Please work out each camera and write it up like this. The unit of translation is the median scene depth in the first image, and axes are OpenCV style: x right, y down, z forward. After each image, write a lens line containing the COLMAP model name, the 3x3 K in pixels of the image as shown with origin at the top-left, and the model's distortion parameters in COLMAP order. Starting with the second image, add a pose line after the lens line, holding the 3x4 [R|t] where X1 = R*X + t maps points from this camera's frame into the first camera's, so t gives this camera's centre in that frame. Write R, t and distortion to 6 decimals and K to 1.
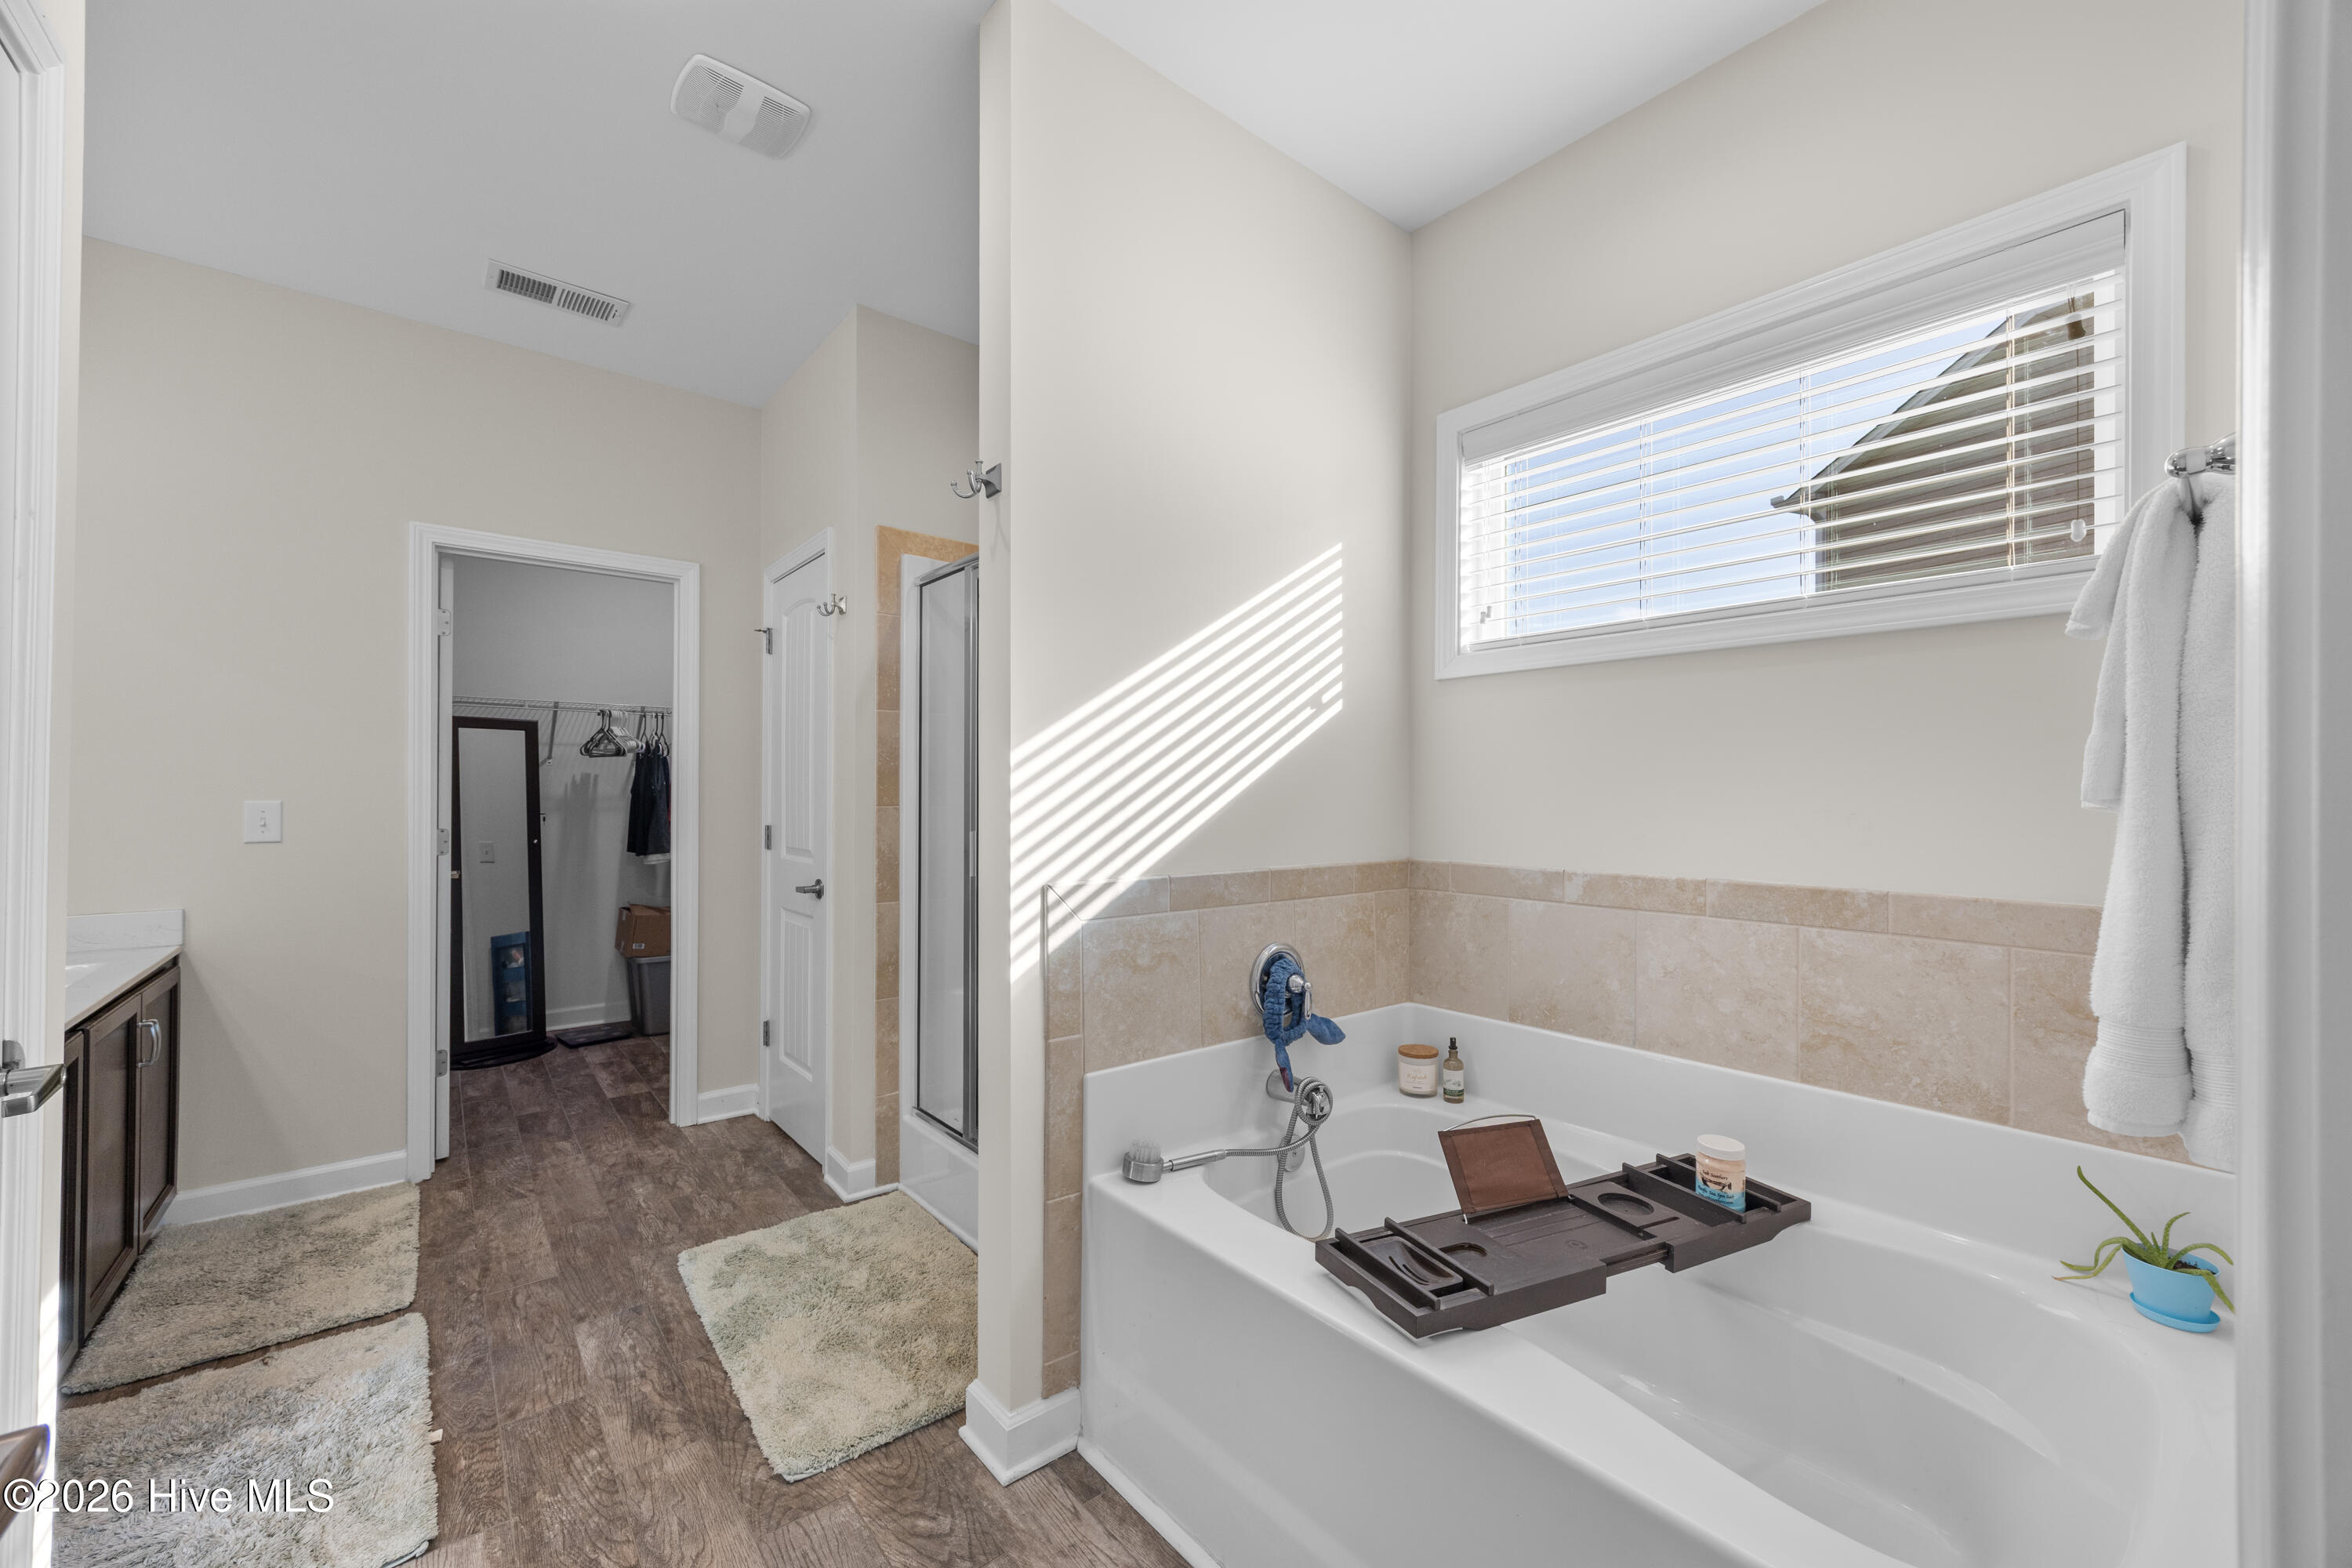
lens RADIAL K [[931.2, 0, 1176.0], [0, 931.2, 784.0], [0, 0, 1]] dist [-0.000848, 0.000005]
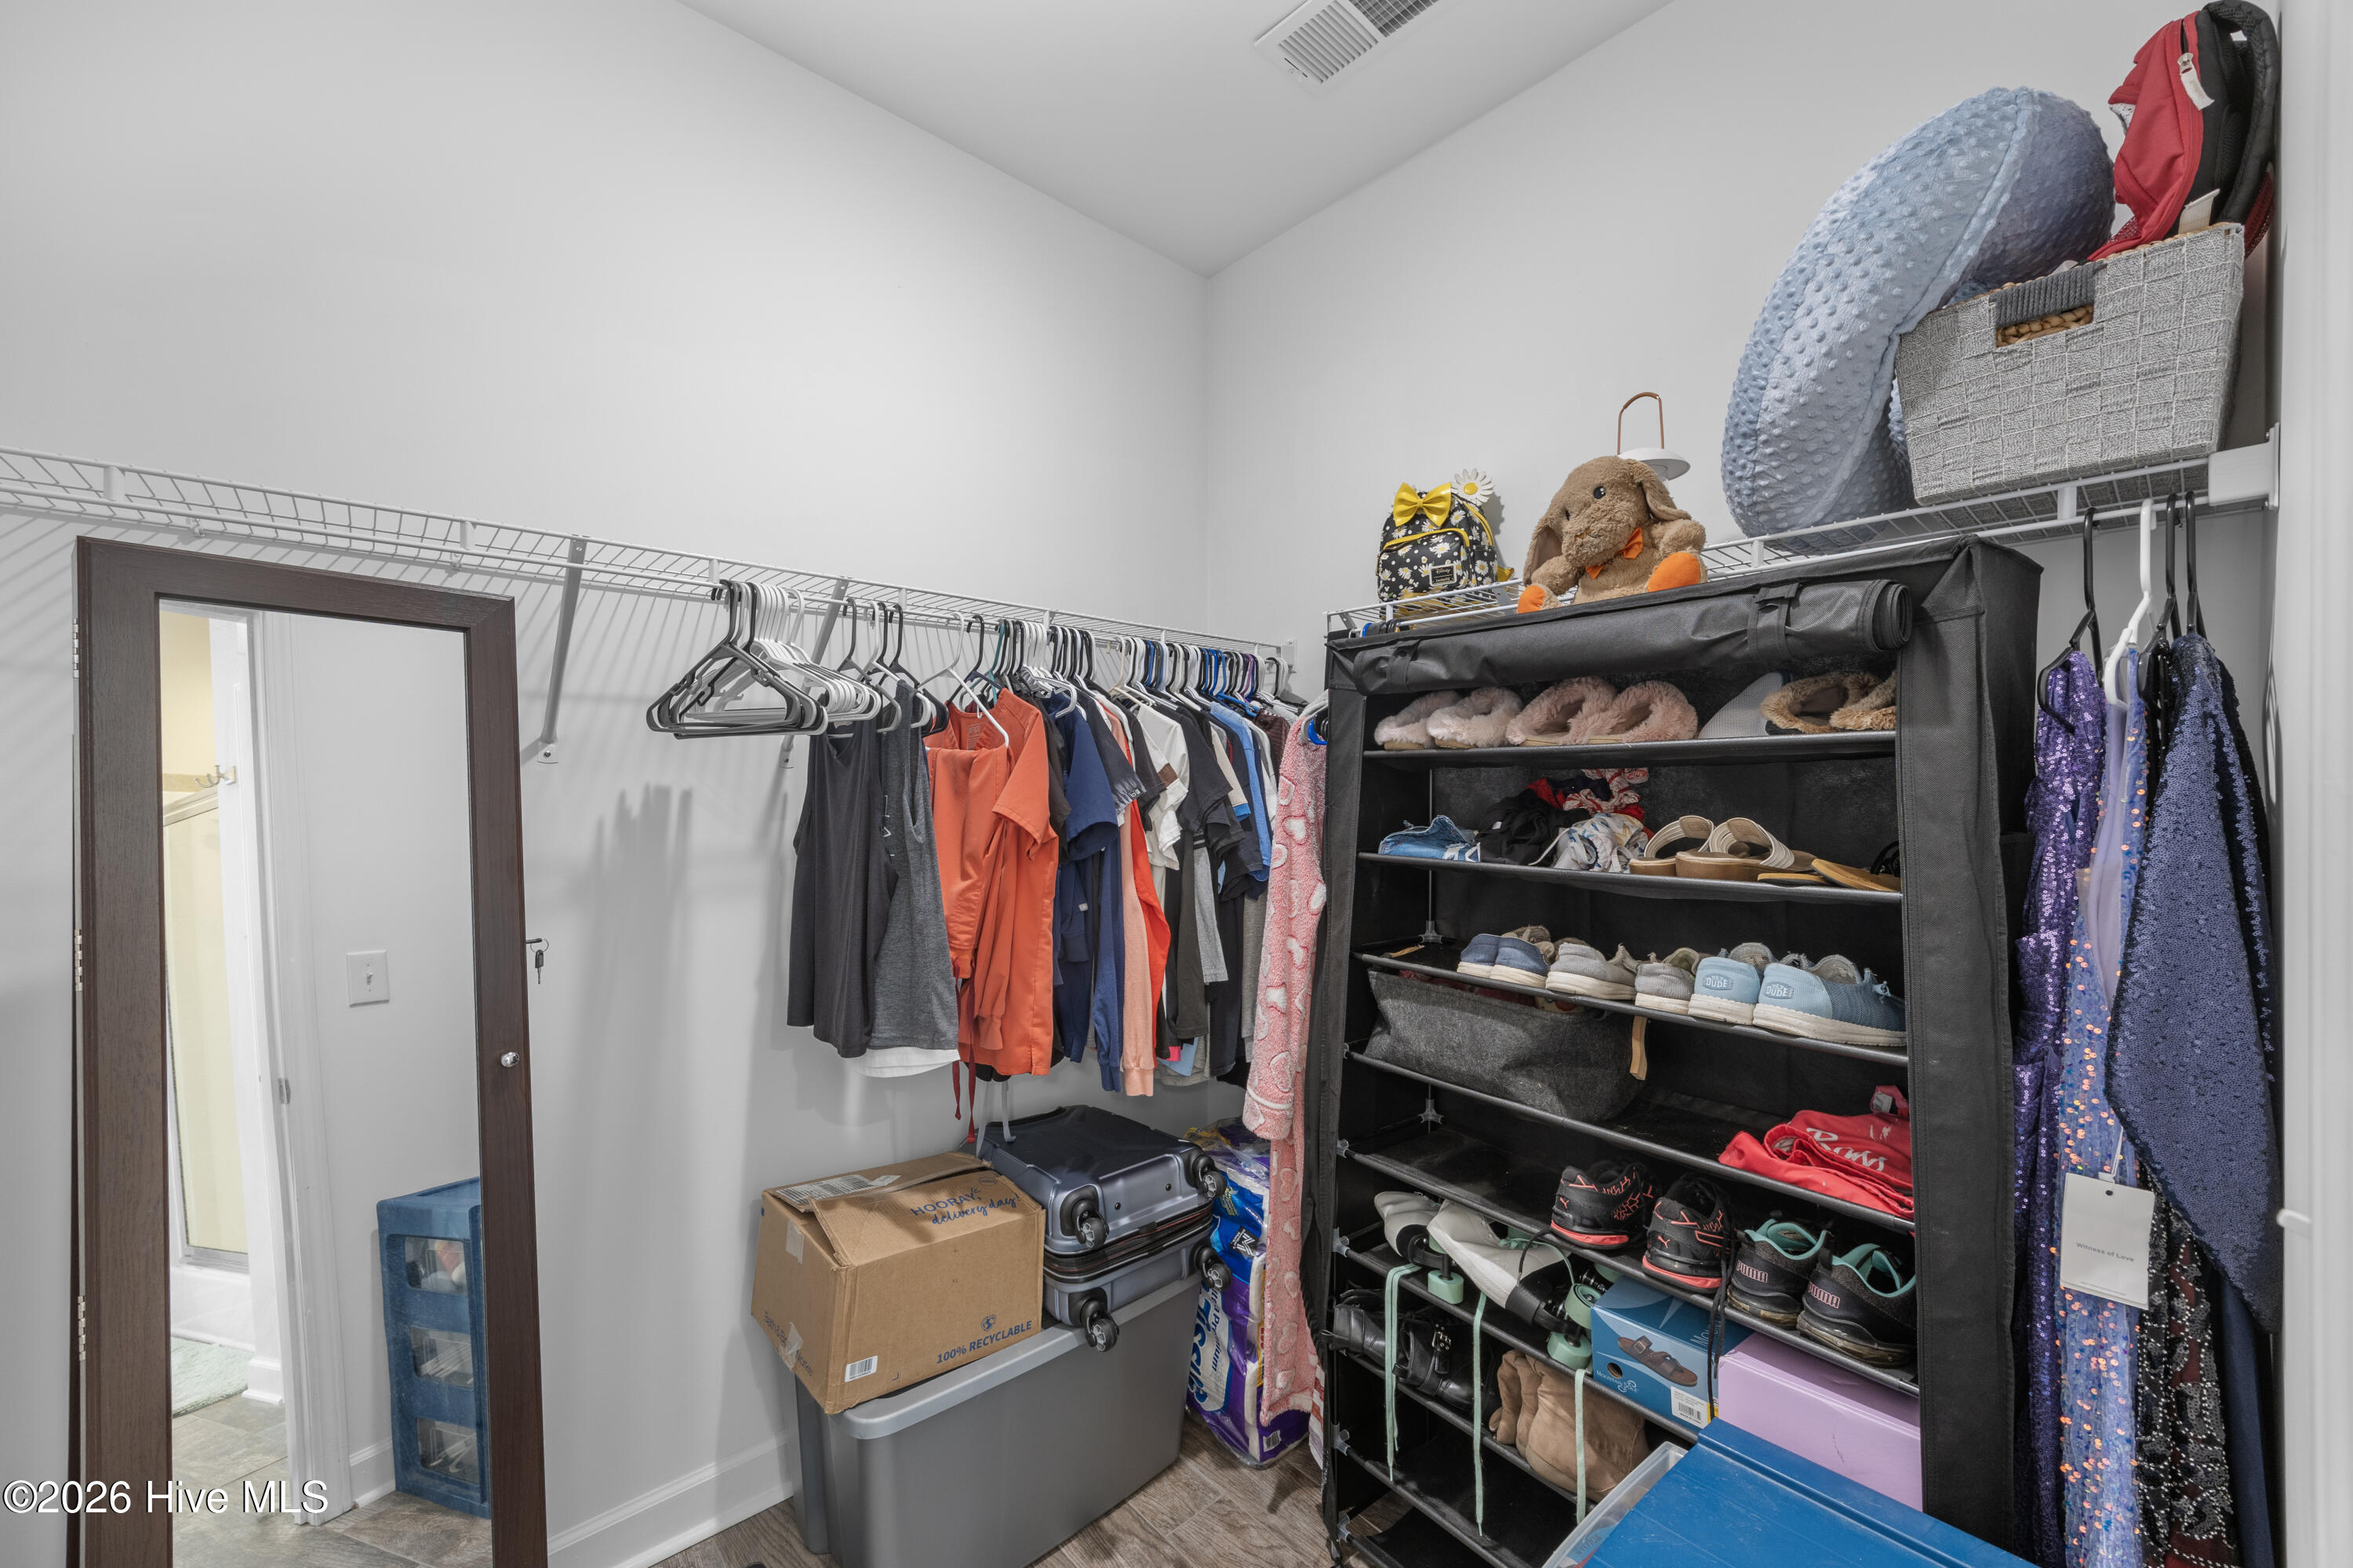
lens RADIAL K [[896.1, 0, 1176.5], [0, 896.1, 784.0], [0, 0, 1]] dist [-0.001503, 0.000158]
pose [[0.998455, -0.002719, 0.055492, -0.479717], [0.002888, 0.999991, -0.002963, -0.011222], [-0.055484, 0.003119, 0.998455, 0.688889]]
